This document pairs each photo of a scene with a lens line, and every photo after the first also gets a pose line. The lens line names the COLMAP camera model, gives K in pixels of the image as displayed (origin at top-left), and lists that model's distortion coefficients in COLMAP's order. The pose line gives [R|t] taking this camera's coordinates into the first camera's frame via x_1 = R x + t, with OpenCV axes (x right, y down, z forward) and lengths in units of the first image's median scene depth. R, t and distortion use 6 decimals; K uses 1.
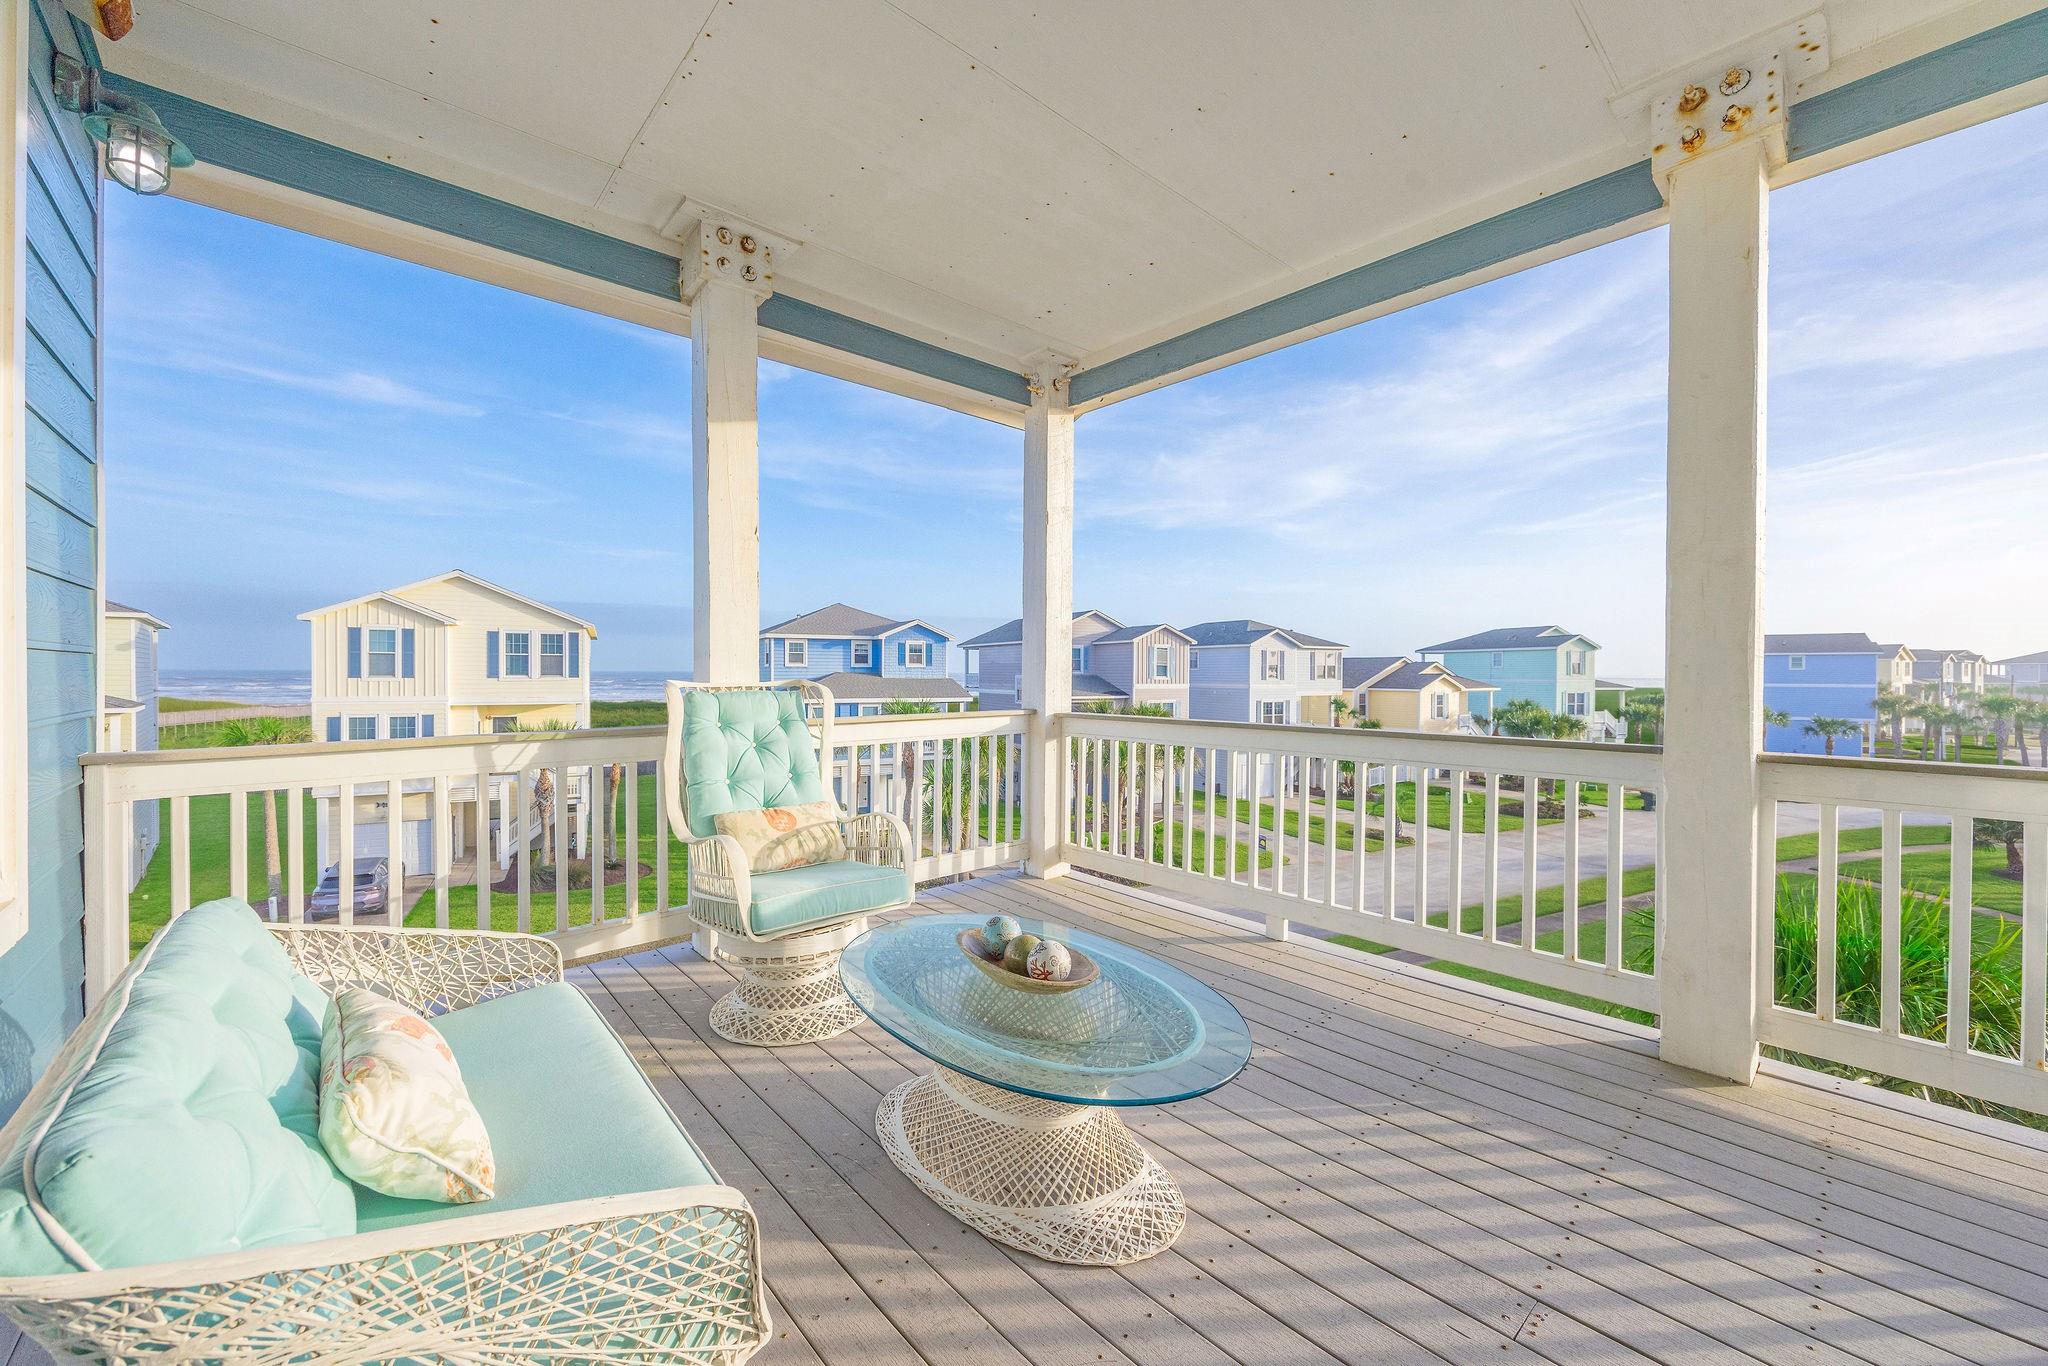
lens RADIAL K [[797.8, 0, 1028.5], [0, 797.8, 675.6], [0, 0, 1]] dist [-0.004226, 0.000034]
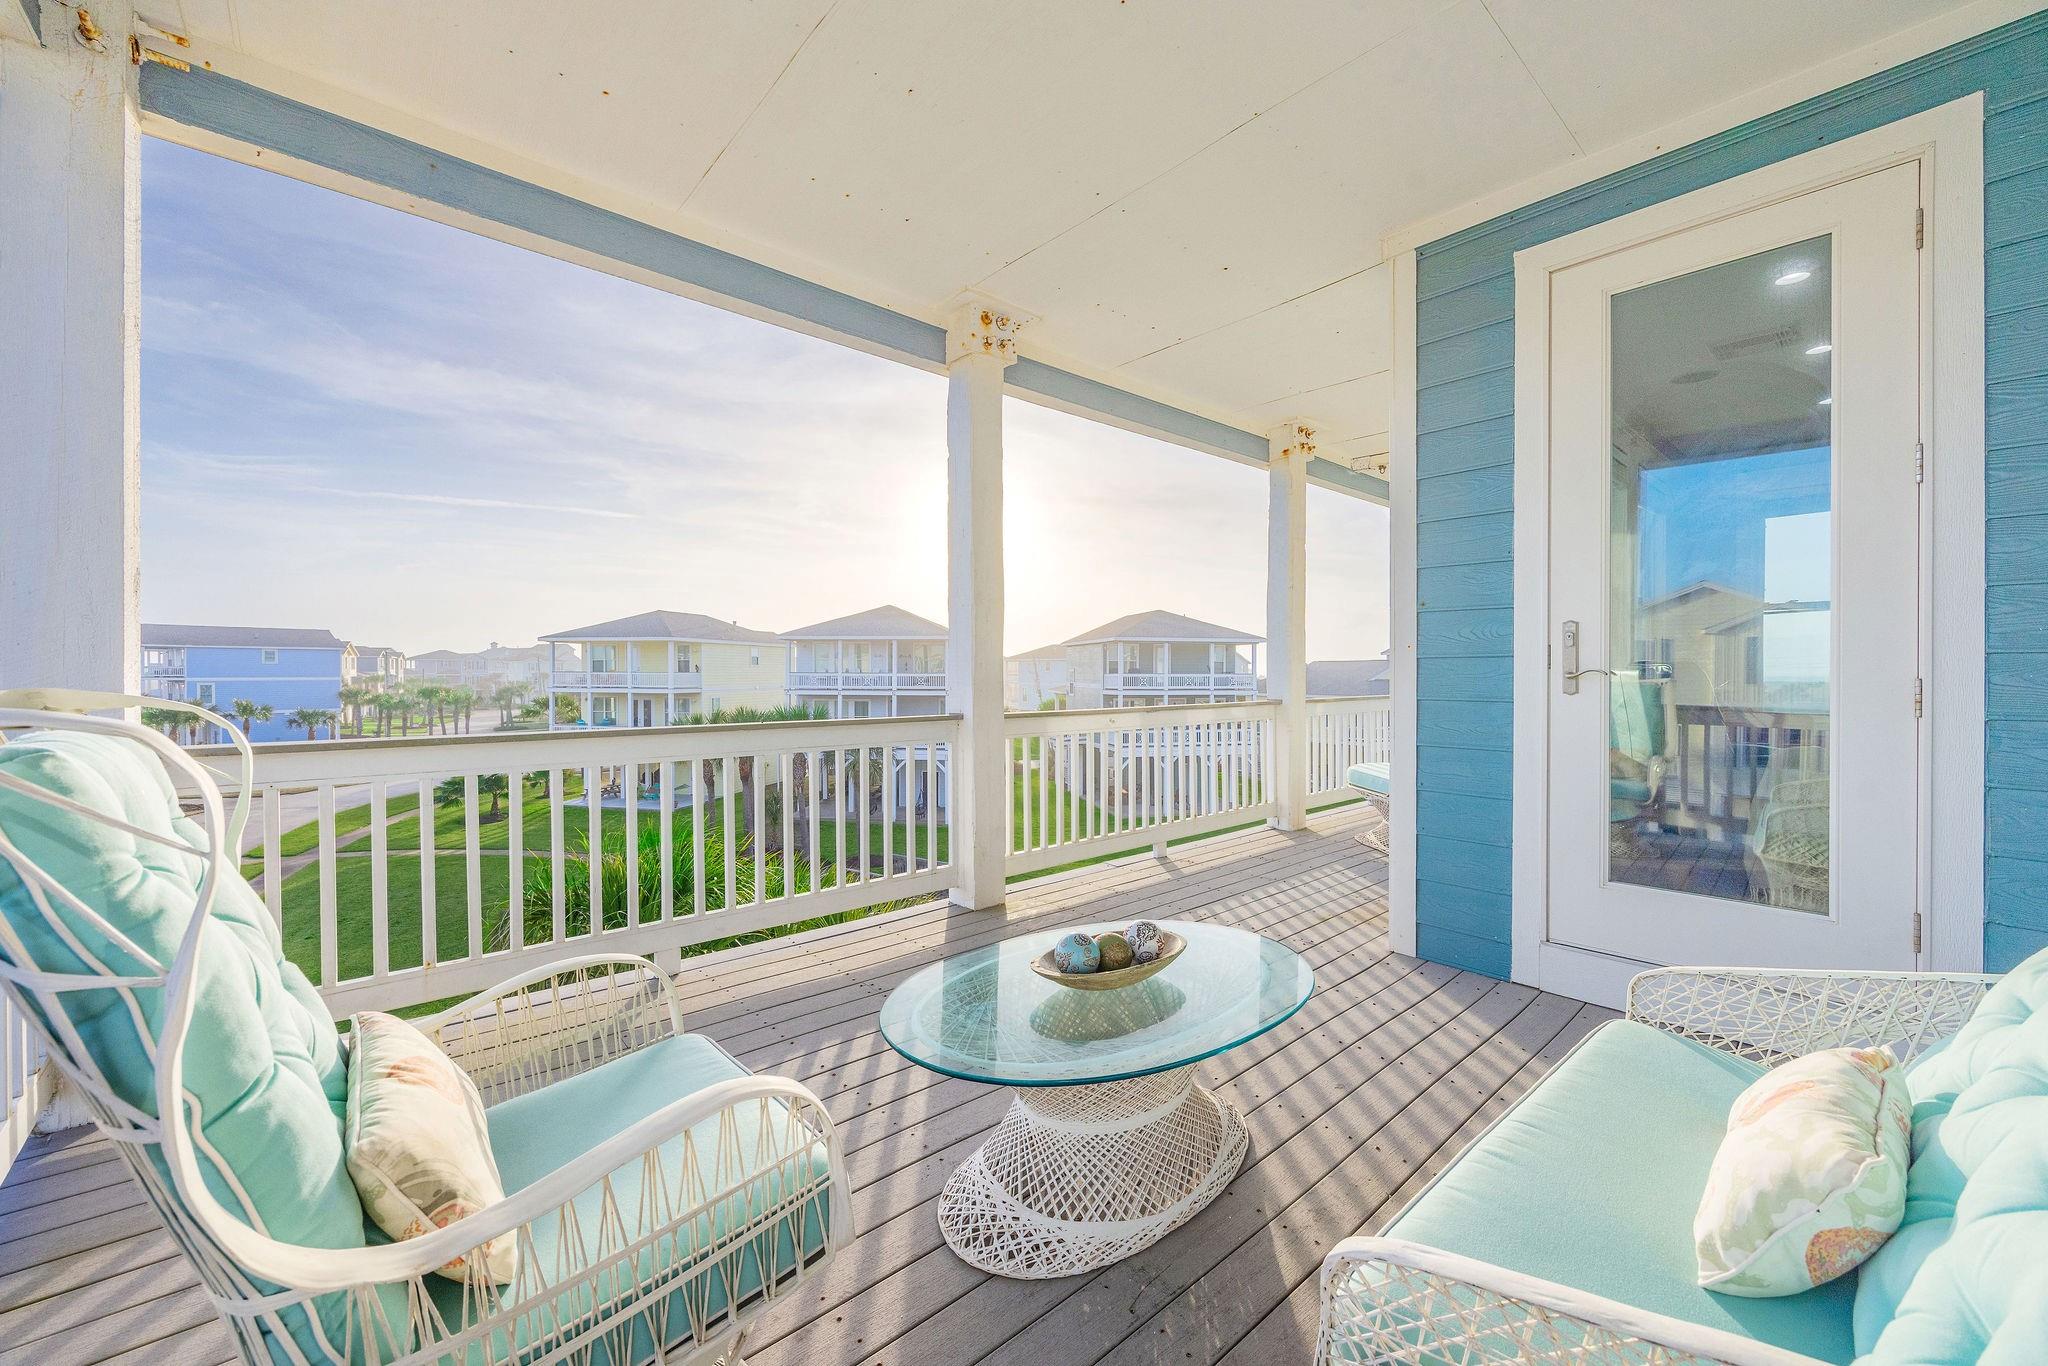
lens RADIAL K [[797.8, 0, 1028.5], [0, 797.8, 675.6], [0, 0, 1]] dist [-0.004226, 0.000034]
pose [[0.009514, -0.011197, 0.999892, -0.533656], [0.003528, 0.999931, 0.011164, -0.002805], [-0.999949, 0.003421, 0.009552, 0.589594]]
